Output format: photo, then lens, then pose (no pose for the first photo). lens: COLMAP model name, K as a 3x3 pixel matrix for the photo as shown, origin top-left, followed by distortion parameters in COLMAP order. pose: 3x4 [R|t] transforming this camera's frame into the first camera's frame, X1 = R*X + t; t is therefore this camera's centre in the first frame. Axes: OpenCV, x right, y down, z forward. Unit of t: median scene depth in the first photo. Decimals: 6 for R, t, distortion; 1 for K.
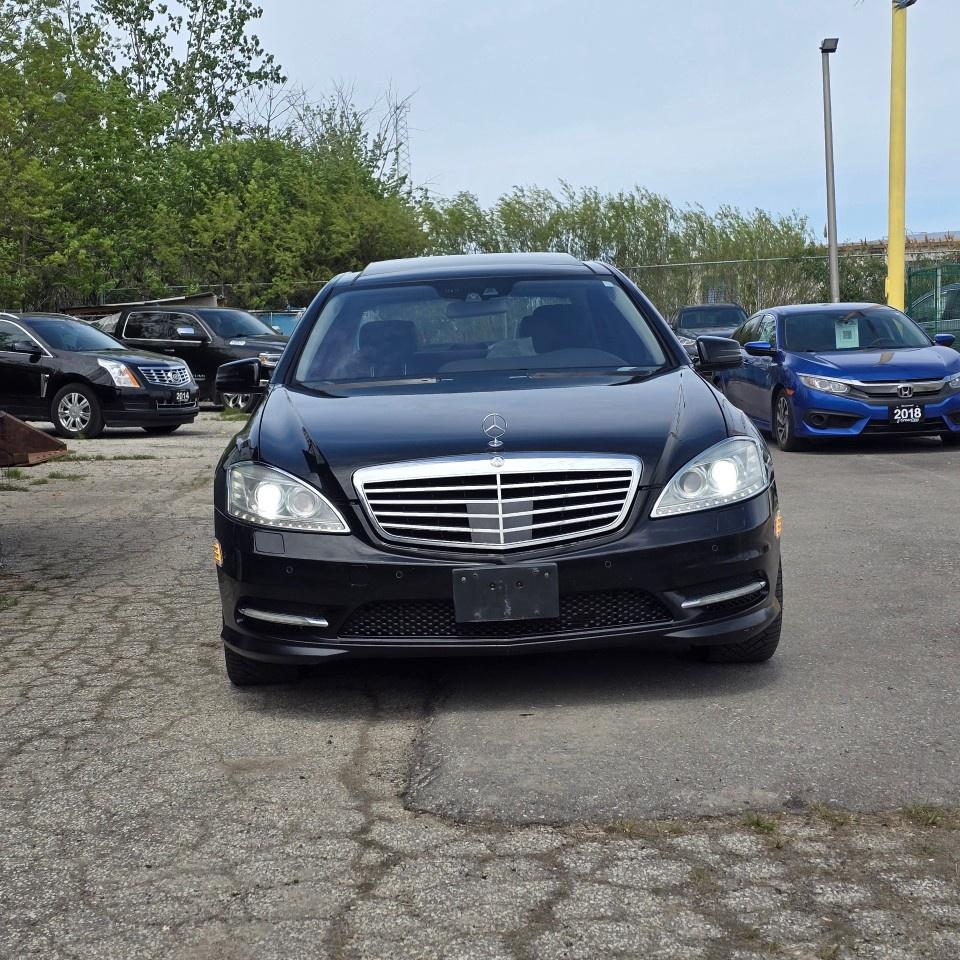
lens RADIAL K [[1700.5, 0, 485.8], [0, 1700.5, 473.0], [0, 0, 1]] dist [0.099464, 0.000000]
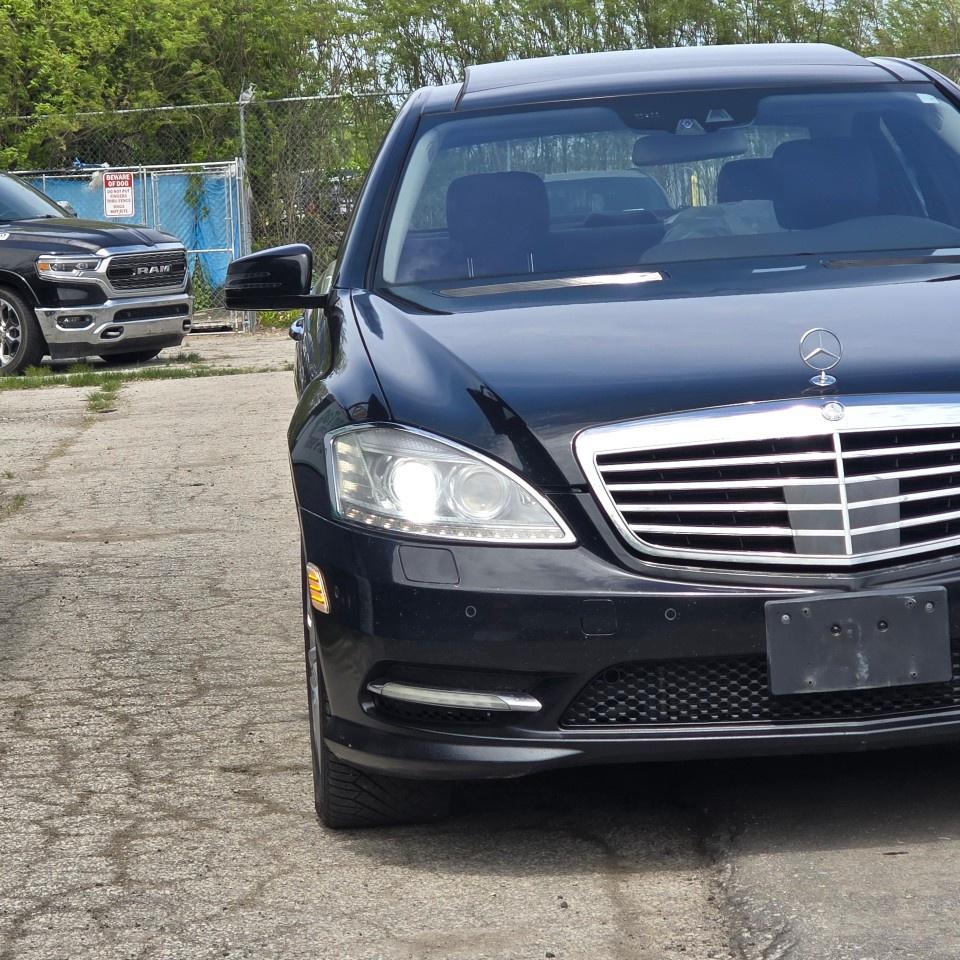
lens RADIAL K [[3553.1, 0, 476.6], [0, 3553.1, 477.7], [0, 0, 1]] dist [-0.331541, 0.000000]
pose [[0.999668, -0.021025, 0.014899, -0.129301], [0.021114, 0.999760, -0.005843, 0.019600], [-0.014773, 0.006155, 0.999872, -0.178155]]
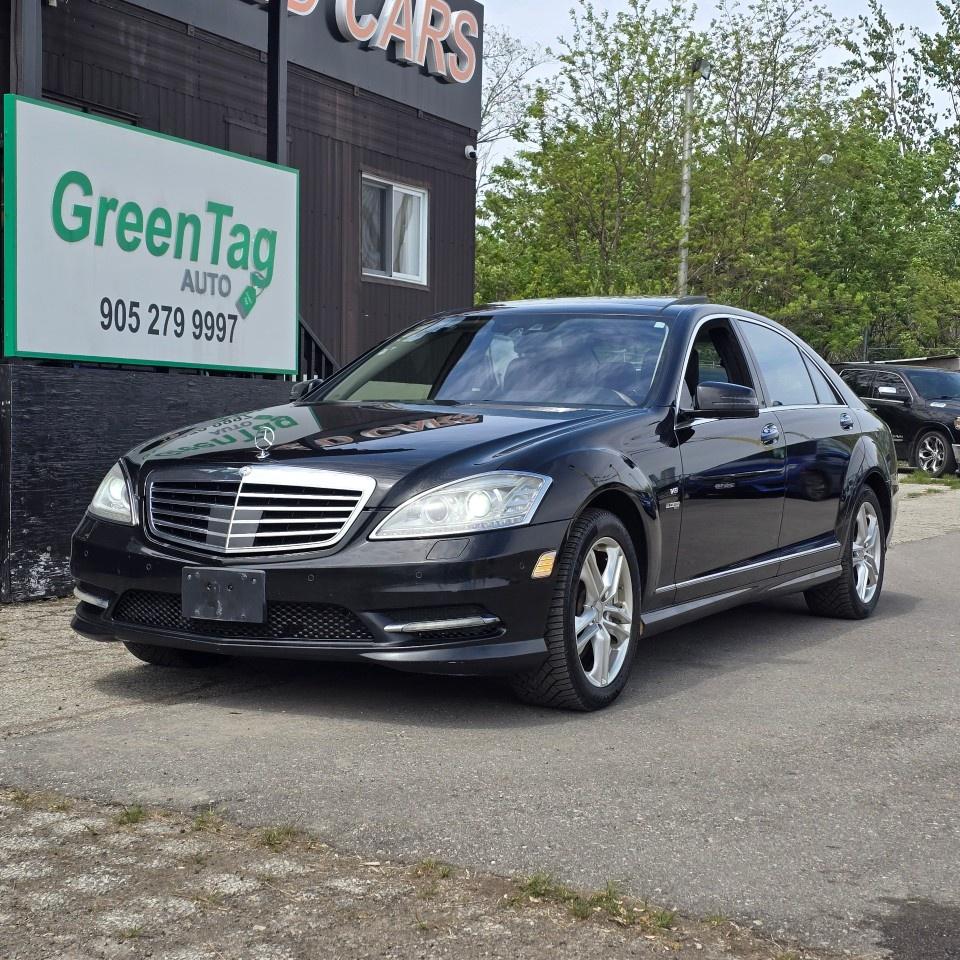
lens RADIAL K [[1700.5, 0, 482.8], [0, 1700.5, 471.4], [0, 0, 1]] dist [0.099464, 0.000000]
pose [[0.869864, 0.080211, -0.486727, 0.647580], [-0.098547, 0.995058, -0.012137, -0.007768], [0.483348, 0.058523, 0.873470, 0.144966]]
